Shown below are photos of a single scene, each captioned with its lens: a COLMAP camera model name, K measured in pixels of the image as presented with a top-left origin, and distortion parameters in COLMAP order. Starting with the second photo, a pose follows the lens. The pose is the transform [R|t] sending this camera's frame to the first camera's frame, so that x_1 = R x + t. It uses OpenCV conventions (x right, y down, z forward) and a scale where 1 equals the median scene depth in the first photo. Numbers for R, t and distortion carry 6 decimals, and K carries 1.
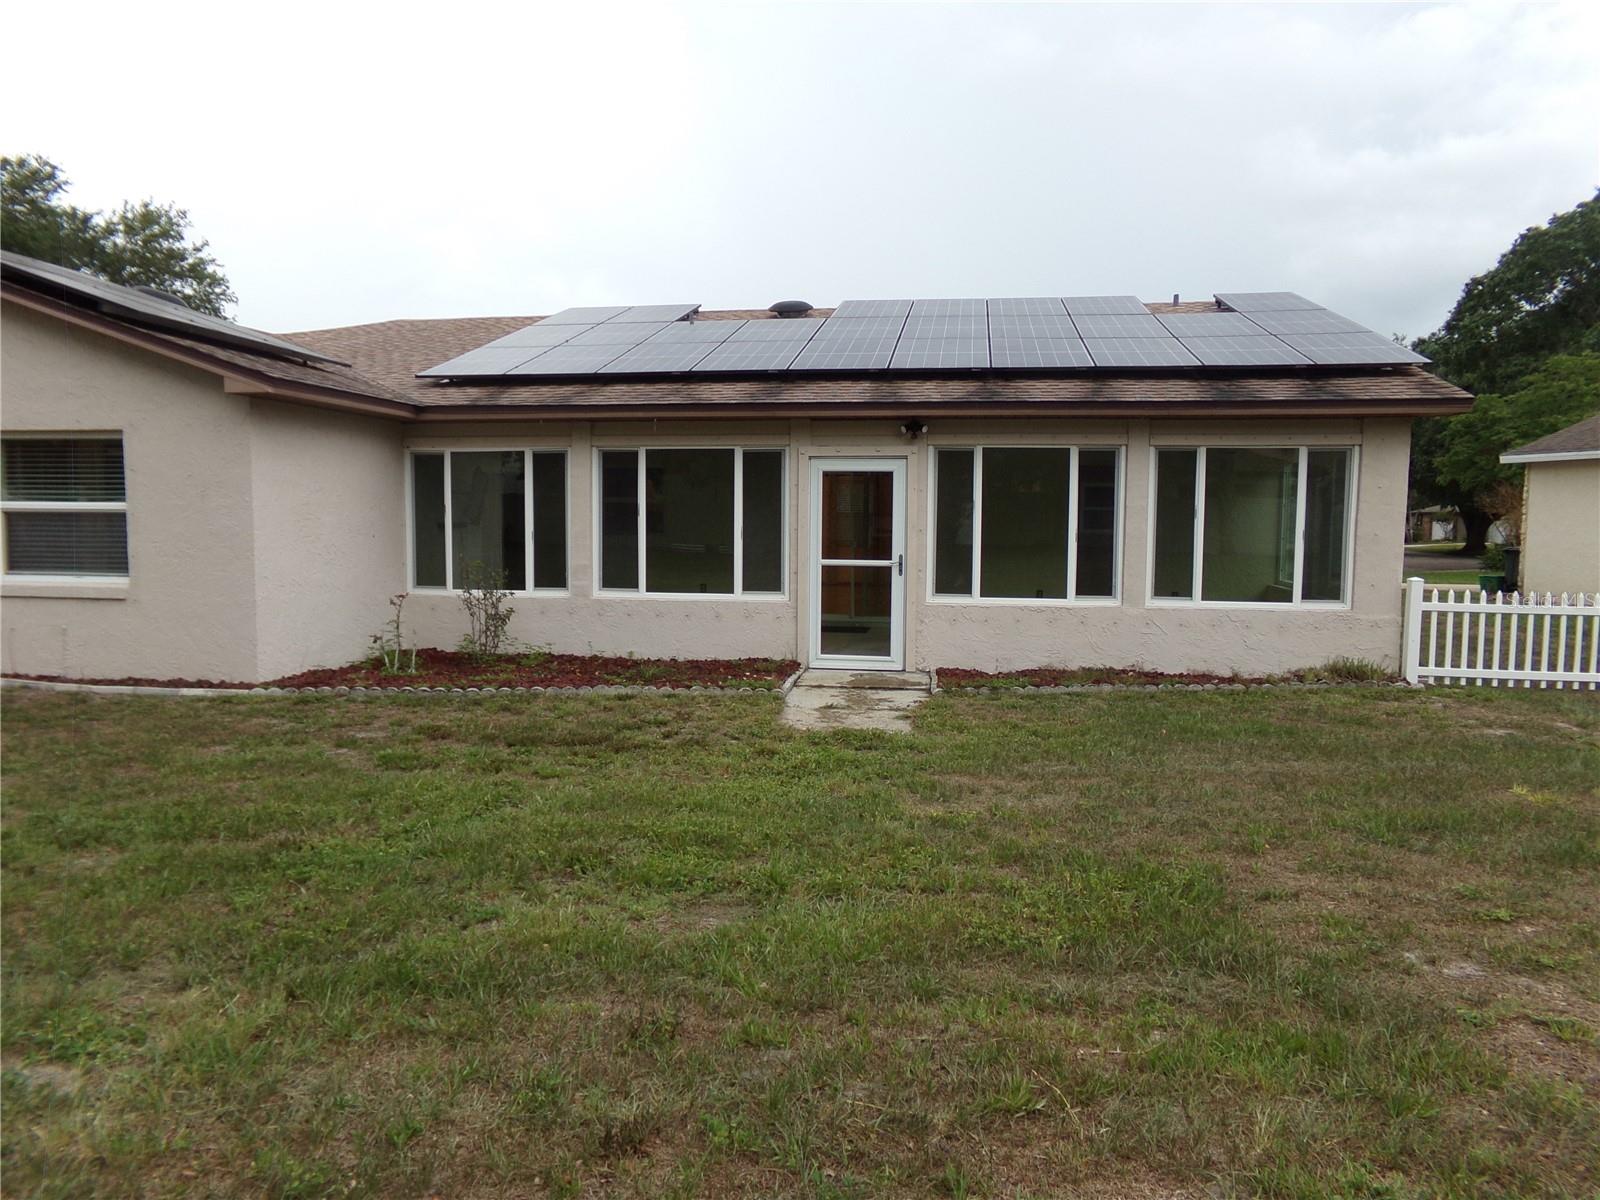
lens RADIAL K [[1090.5, 0, 786.4], [0, 1090.5, 598.1], [0, 0, 1]] dist [-0.034235, 0.050118]
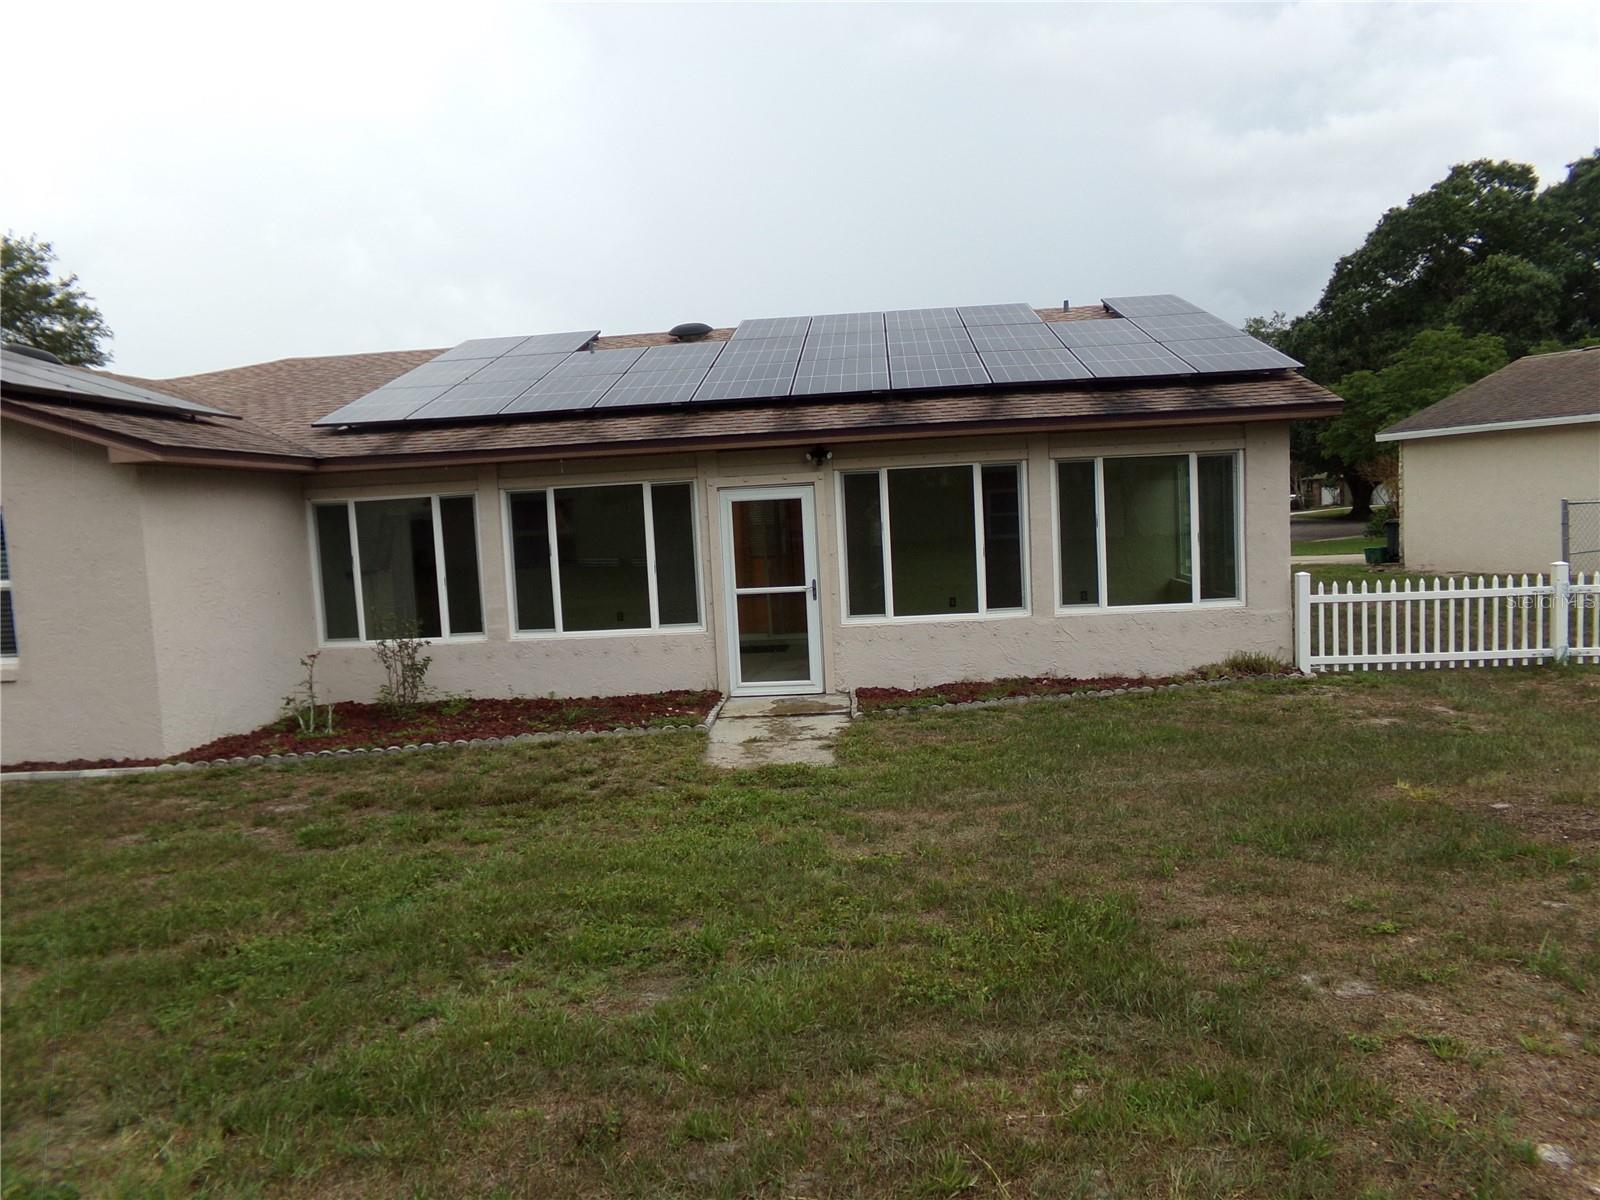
lens RADIAL K [[1090.5, 0, 789.3], [0, 1090.5, 597.9], [0, 0, 1]] dist [-0.034235, 0.050118]
pose [[0.995041, -0.063779, 0.076323, 0.003582], [0.063518, 0.997964, 0.005851, -0.035393], [-0.076541, -0.000975, 0.997066, -0.011493]]
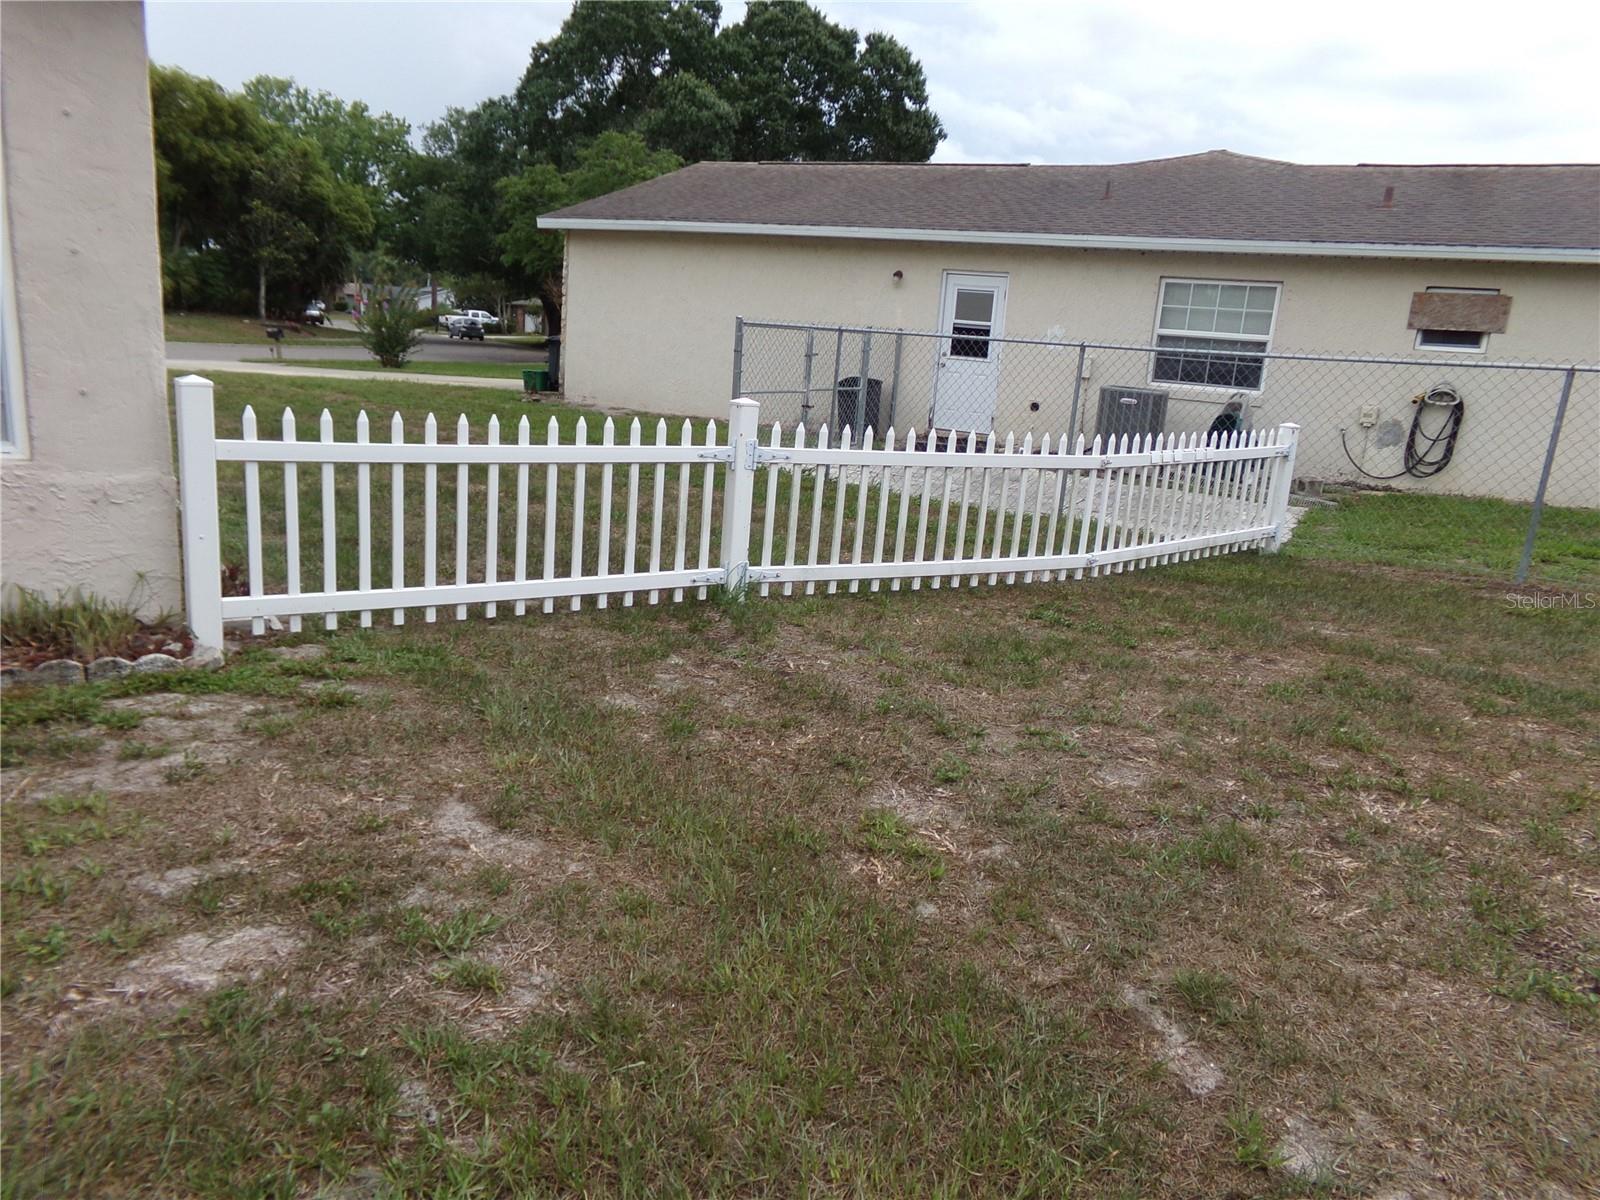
lens RADIAL K [[1090.5, 0, 800.2], [0, 1090.5, 589.8], [0, 0, 1]] dist [-0.034235, 0.050118]
pose [[0.718311, -0.110050, 0.686963, 0.508452], [-0.019057, 0.983927, 0.177550, -0.019046], [-0.695461, -0.140628, 0.704669, 0.618478]]
